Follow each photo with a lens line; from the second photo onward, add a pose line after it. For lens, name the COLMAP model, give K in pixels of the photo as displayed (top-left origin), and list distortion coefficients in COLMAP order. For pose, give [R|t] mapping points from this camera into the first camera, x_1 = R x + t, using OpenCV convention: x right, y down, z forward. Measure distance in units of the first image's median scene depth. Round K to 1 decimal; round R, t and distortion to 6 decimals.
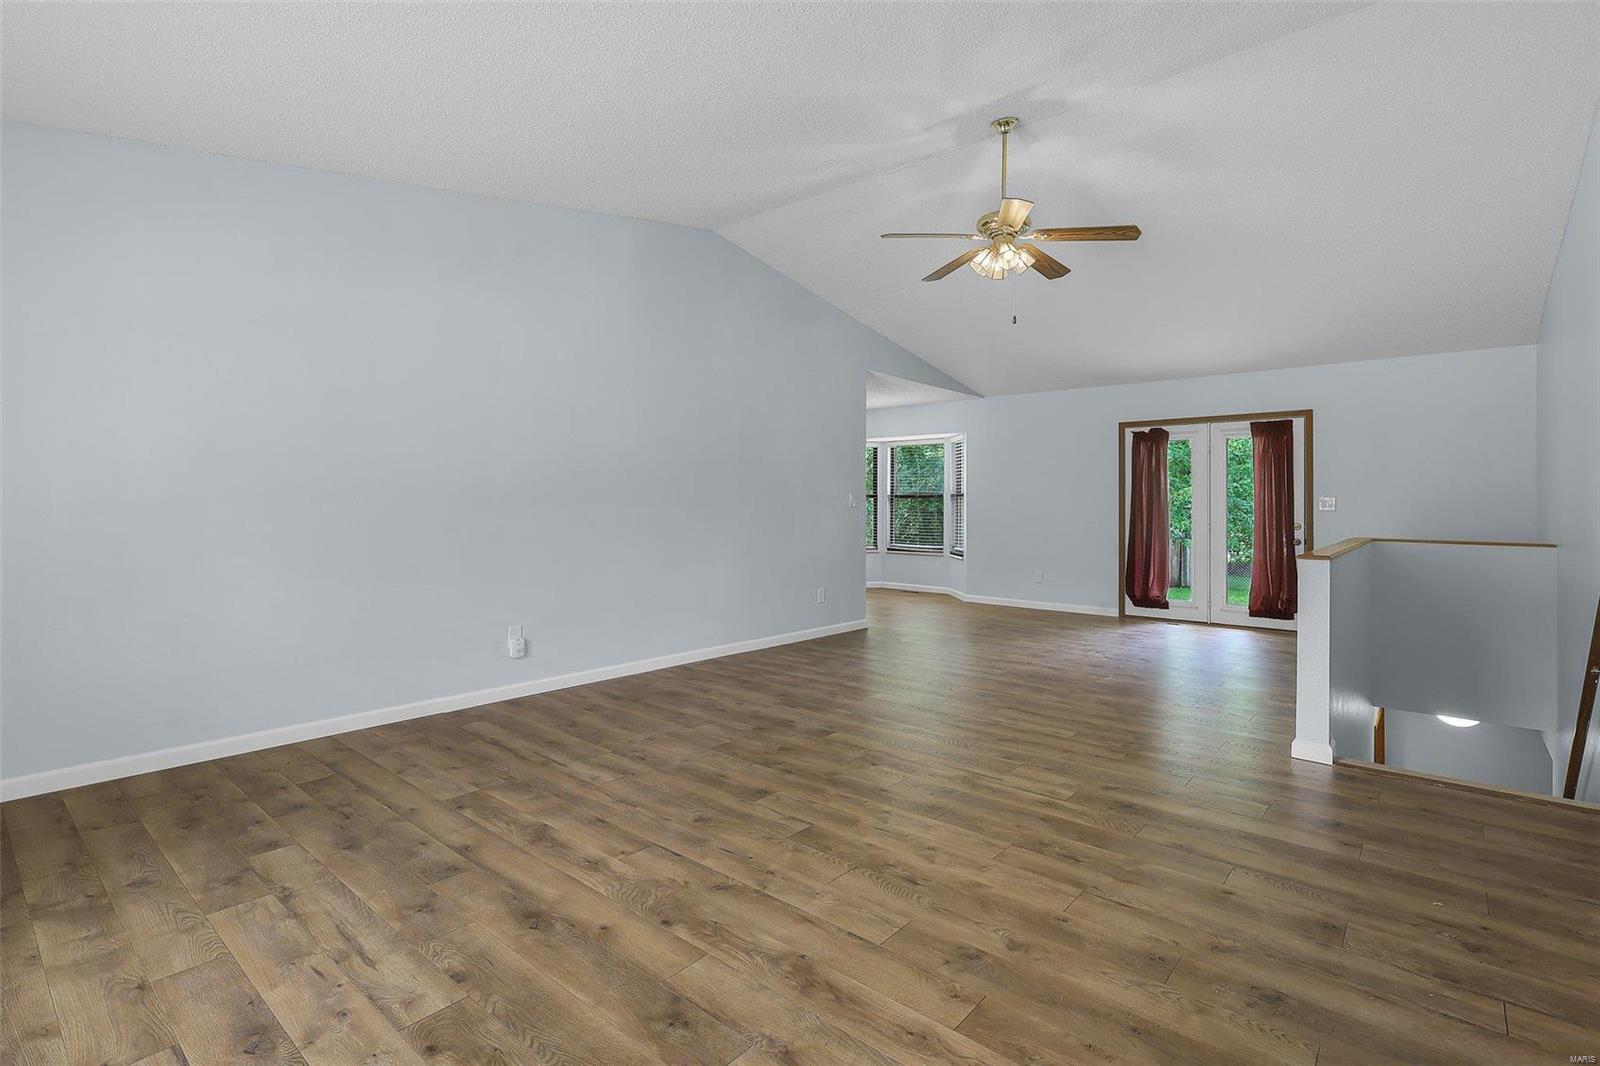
lens RADIAL K [[757.5, 0, 800.7], [0, 757.5, 508.6], [0, 0, 1]] dist [-0.001207, 0.000442]
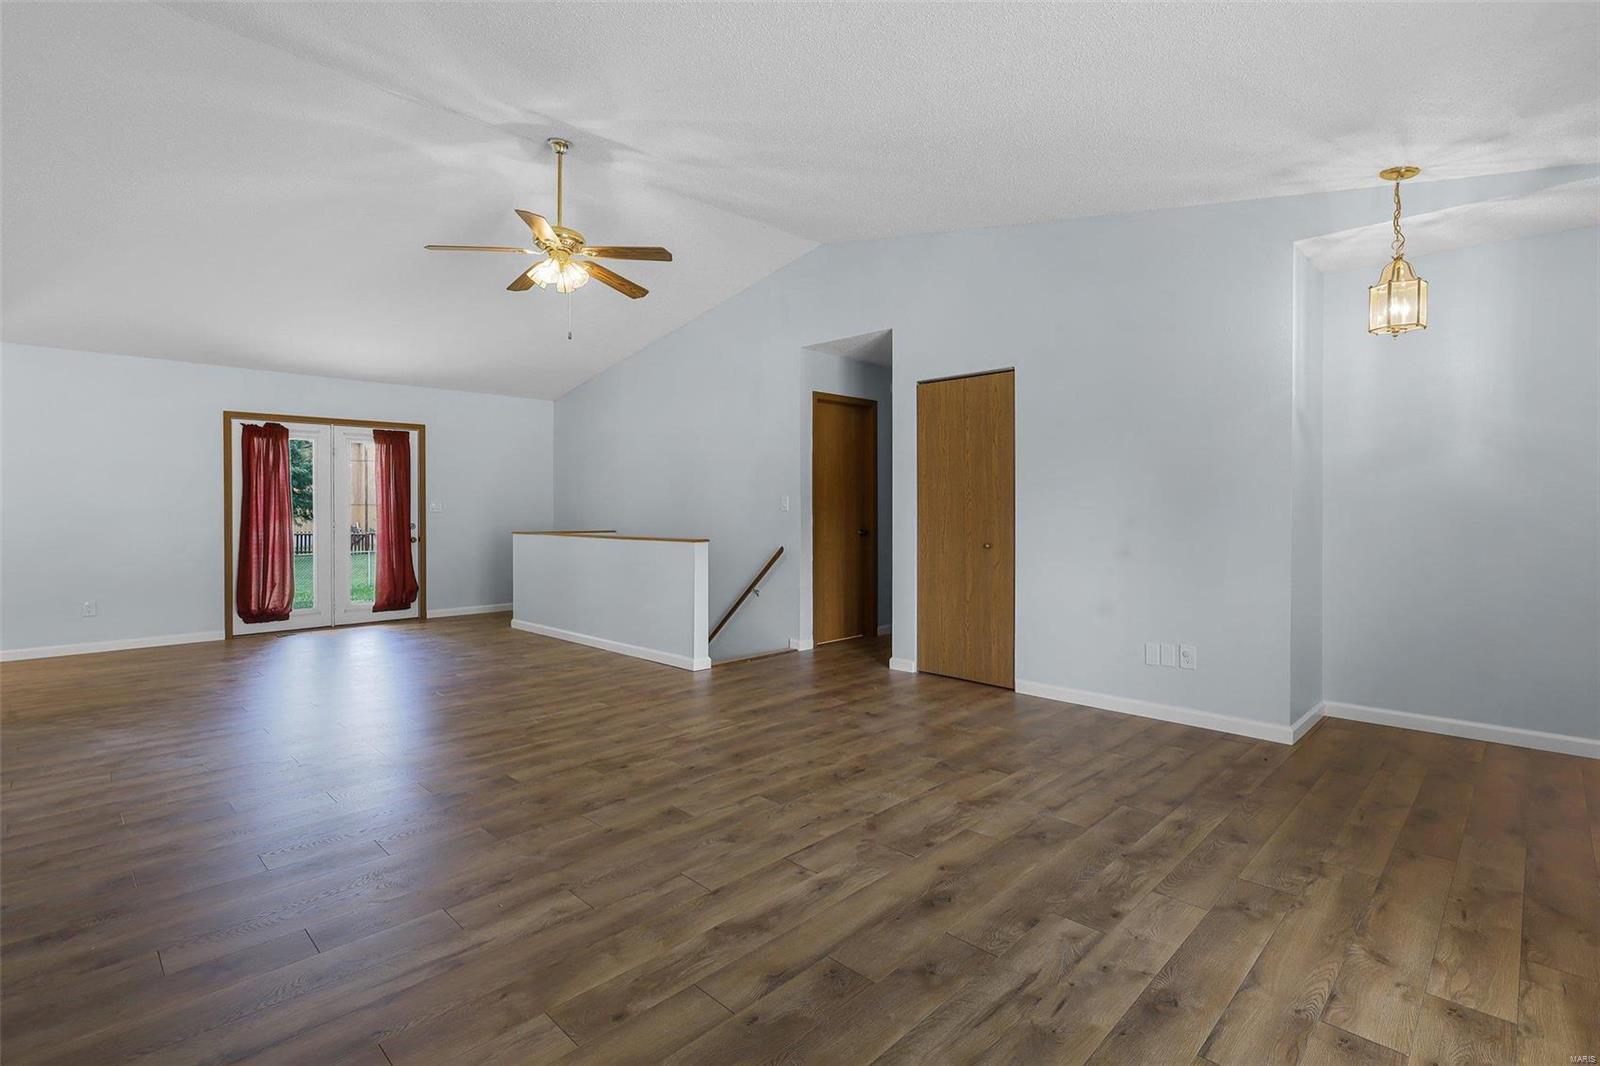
lens RADIAL K [[750.9, 0, 799.9], [0, 750.9, 520.2], [0, 0, 1]] dist [-0.003019, 0.000457]
pose [[0.070877, -0.021497, 0.997253, -1.062632], [0.007010, 0.999754, 0.021052, -0.012041], [-0.997460, 0.005498, 0.071010, 0.842004]]
